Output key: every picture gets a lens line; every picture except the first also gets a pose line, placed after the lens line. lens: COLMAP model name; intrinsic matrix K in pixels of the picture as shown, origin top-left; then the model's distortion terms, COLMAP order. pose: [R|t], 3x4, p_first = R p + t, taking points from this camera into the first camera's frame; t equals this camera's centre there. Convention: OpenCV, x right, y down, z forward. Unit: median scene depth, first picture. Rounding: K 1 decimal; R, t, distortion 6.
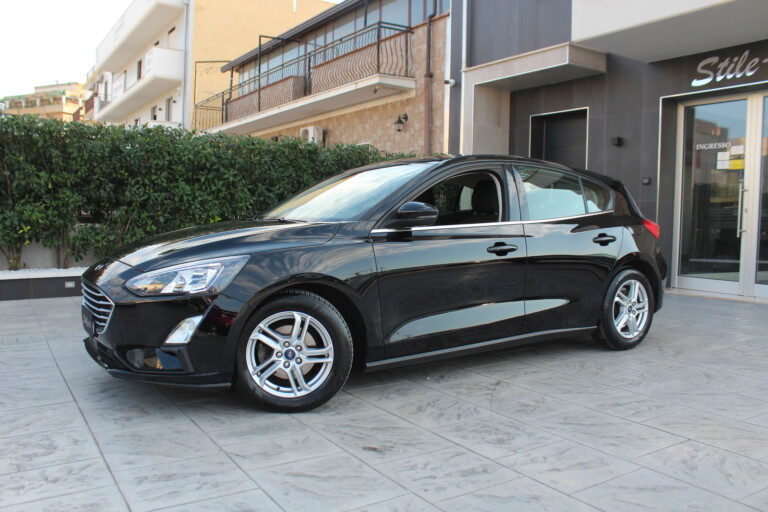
lens RADIAL K [[640.6, 0, 381.2], [0, 640.6, 251.2], [0, 0, 1]] dist [-0.170430, 0.153636]
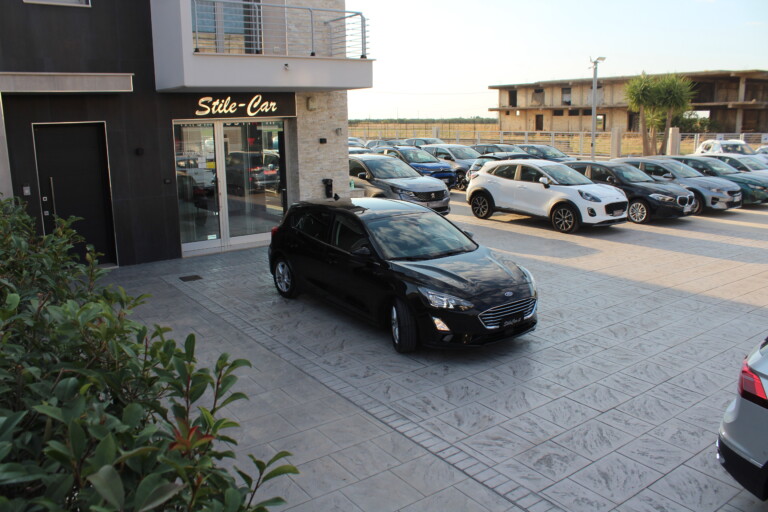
lens RADIAL K [[640.6, 0, 381.2], [0, 640.6, 251.2], [0, 0, 1]] dist [-0.170430, 0.153636]
pose [[-0.063696, -0.228778, 0.971392, -1.086526], [0.069804, 0.969964, 0.233019, -0.281096], [-0.995525, 0.082649, -0.045813, 0.683532]]
